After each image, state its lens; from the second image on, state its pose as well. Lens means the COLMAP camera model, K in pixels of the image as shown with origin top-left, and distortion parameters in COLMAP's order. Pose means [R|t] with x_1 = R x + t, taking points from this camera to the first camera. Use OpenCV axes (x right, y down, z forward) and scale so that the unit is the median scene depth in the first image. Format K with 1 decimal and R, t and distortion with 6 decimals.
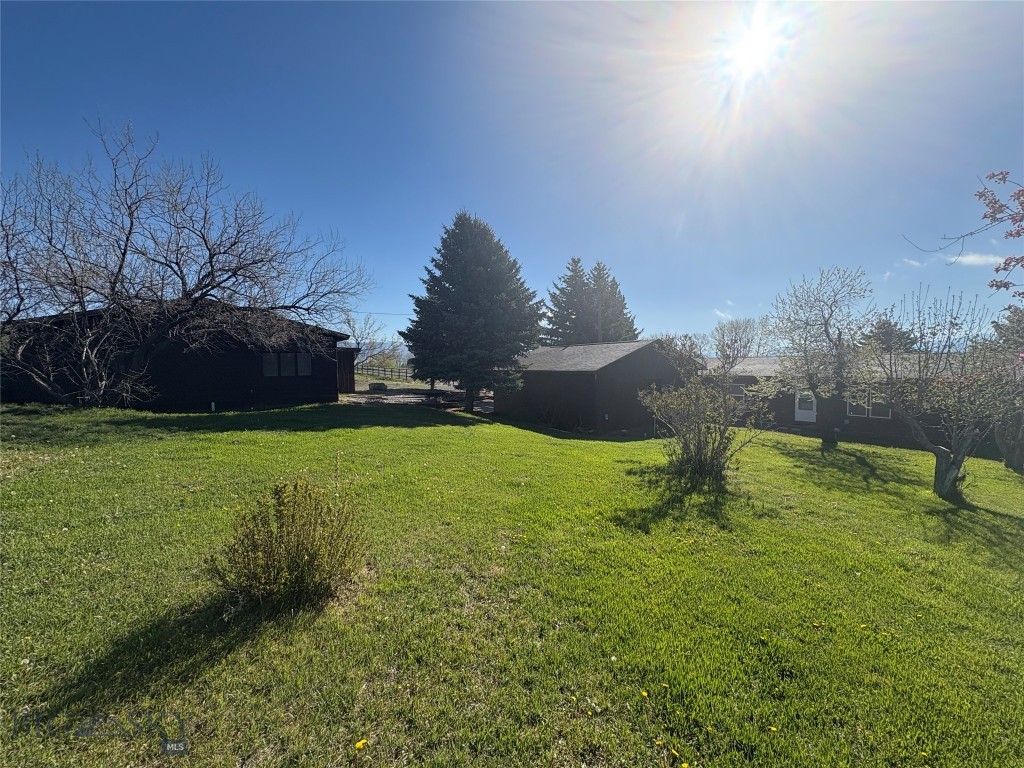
lens RADIAL K [[409.5, 0, 512.0], [0, 409.5, 384.0], [0, 0, 1]] dist [0.000950, 0.000540]
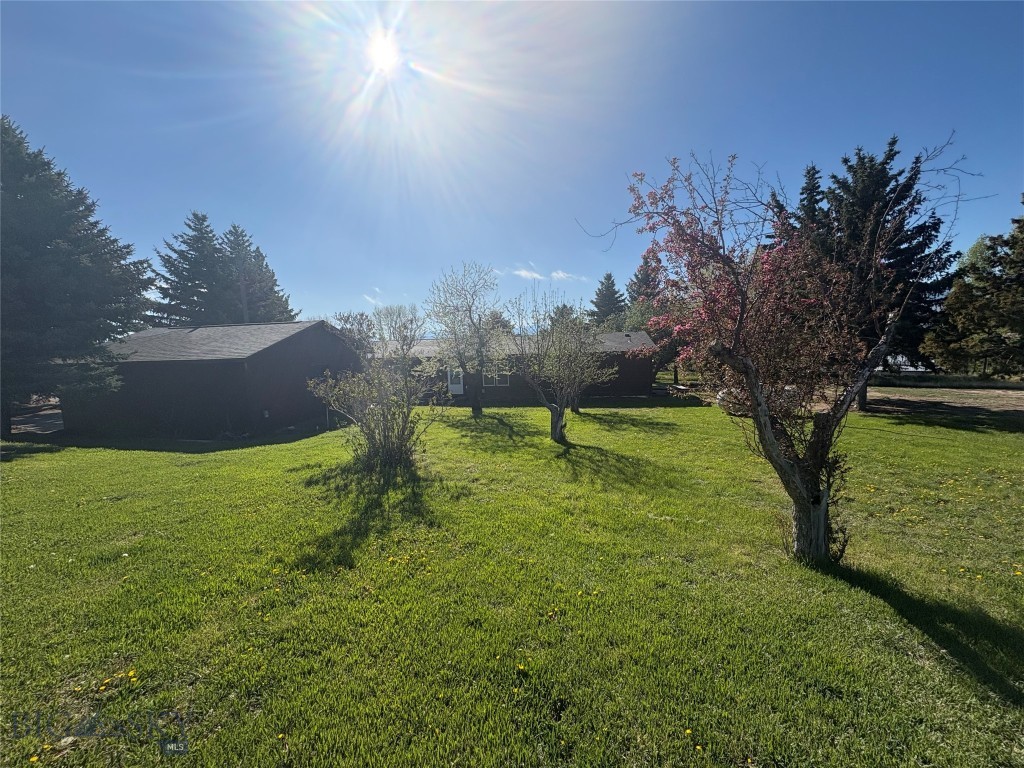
lens RADIAL K [[409.5, 0, 512.0], [0, 409.5, 384.0], [0, 0, 1]] dist [0.000950, 0.000540]
pose [[0.708459, -0.084596, 0.700664, 0.015279], [0.057707, 0.996409, 0.061955, -0.002576], [-0.703389, -0.003459, 0.710796, 0.104973]]
